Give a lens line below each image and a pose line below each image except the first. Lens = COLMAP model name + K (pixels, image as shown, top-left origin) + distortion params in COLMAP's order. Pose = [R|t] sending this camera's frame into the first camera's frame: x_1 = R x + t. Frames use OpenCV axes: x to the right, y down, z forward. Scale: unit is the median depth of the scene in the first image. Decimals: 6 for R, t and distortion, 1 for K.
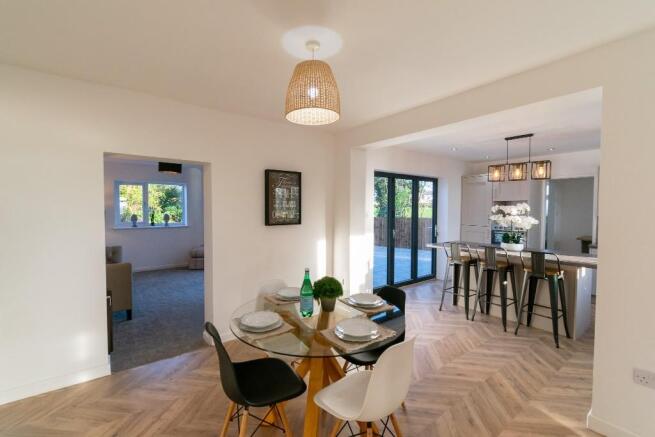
lens RADIAL K [[289.6, 0, 328.0], [0, 289.6, 215.5], [0, 0, 1]] dist [0.001681, 0.000366]
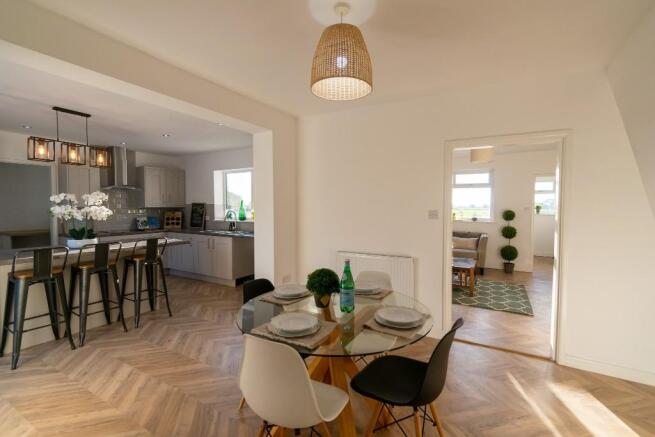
lens RADIAL K [[289.6, 0, 328.0], [0, 289.6, 215.5], [0, 0, 1]] dist [0.001681, 0.000366]
pose [[-0.381294, -0.034993, 0.923791, -0.439170], [0.020342, 0.998724, 0.046228, 0.002807], [-0.924230, 0.036419, -0.380096, 0.700020]]
